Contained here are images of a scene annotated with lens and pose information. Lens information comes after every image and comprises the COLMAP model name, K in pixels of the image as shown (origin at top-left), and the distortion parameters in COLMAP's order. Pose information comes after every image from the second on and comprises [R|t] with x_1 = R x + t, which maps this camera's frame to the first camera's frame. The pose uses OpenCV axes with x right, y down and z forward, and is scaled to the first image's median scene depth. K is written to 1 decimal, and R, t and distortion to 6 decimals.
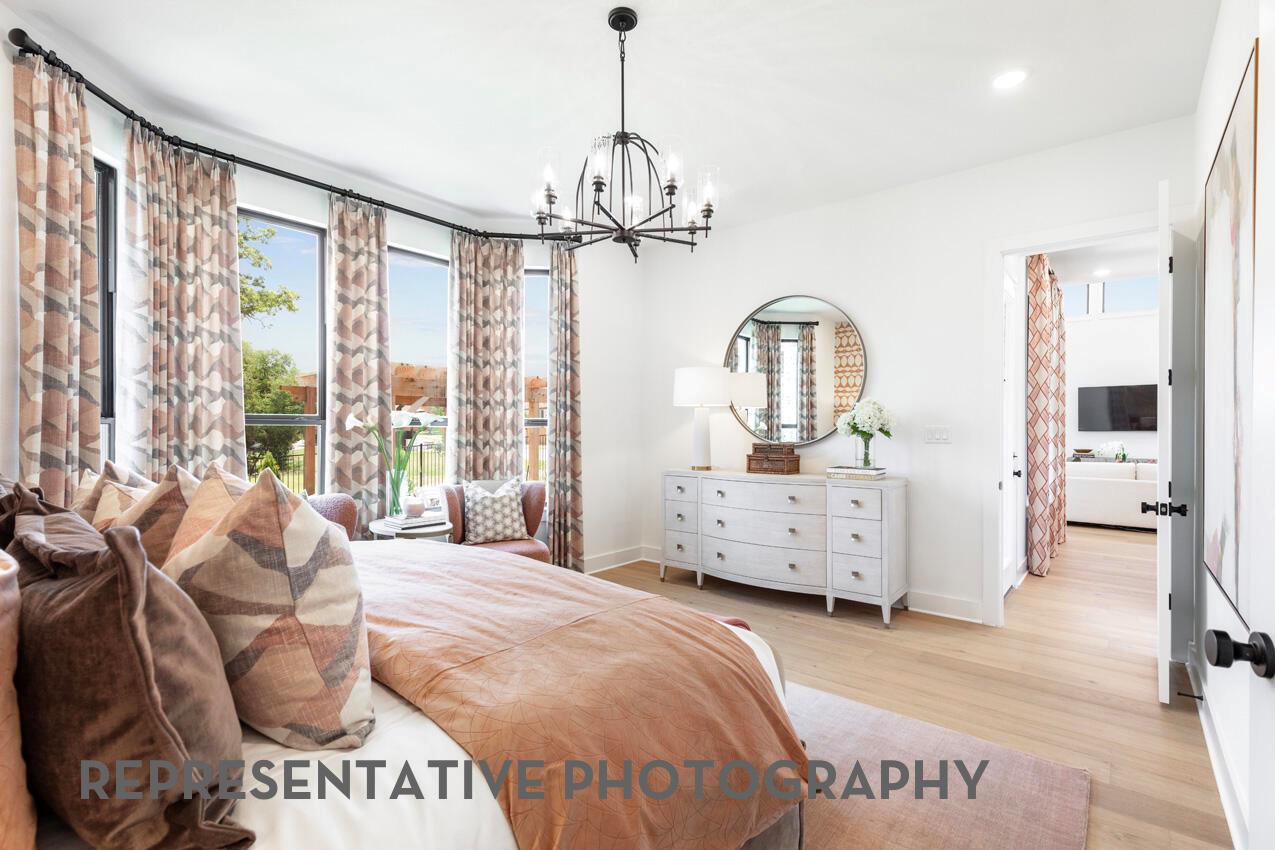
lens RADIAL K [[584.7, 0, 640.0], [0, 584.7, 424.6], [0, 0, 1]] dist [0.002465, 0.000323]
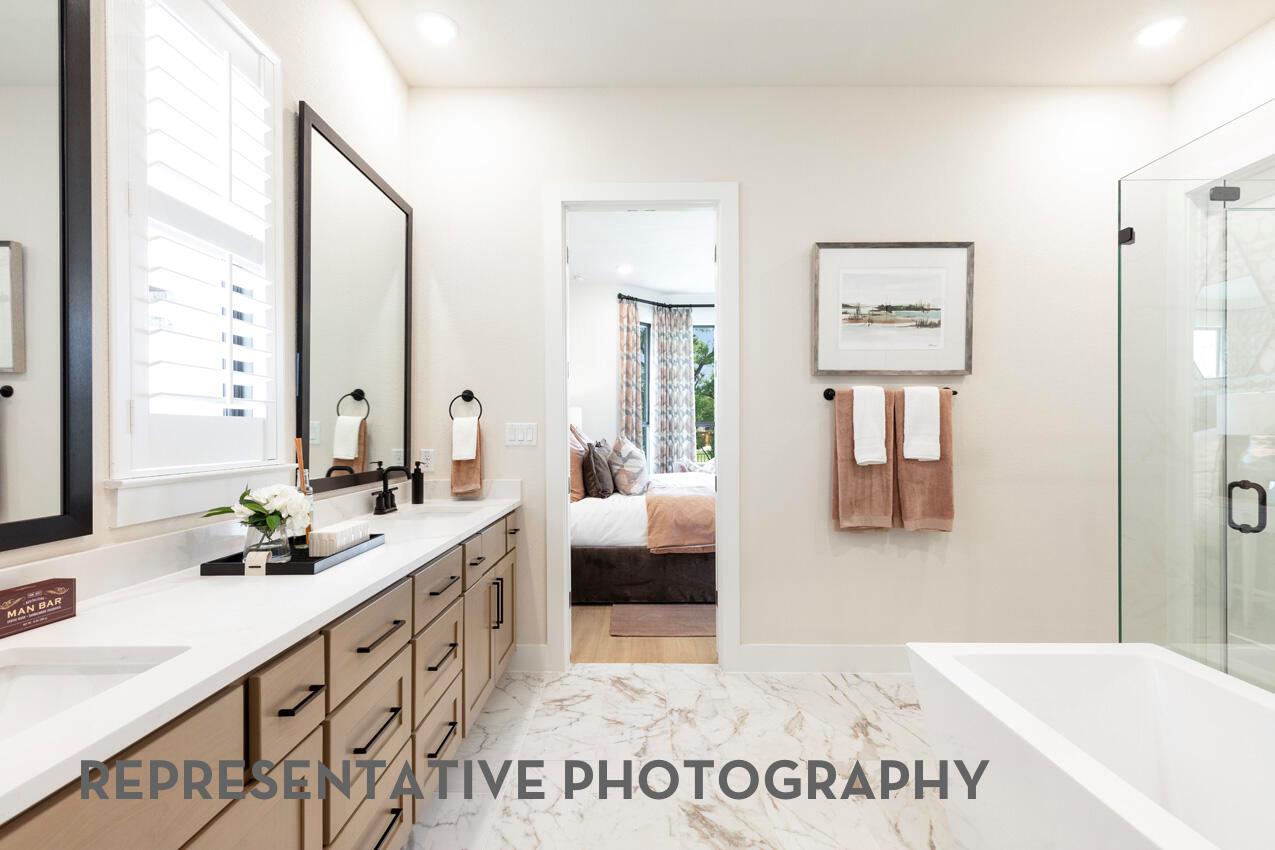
lens RADIAL K [[584.7, 0, 638.8], [0, 584.7, 428.0], [0, 0, 1]] dist [0.002465, 0.000323]
pose [[0.621387, -0.000114, -0.783504, 1.193978], [0.002256, 0.999996, 0.001644, 0.000743], [0.783501, -0.002790, 0.621385, -0.686669]]
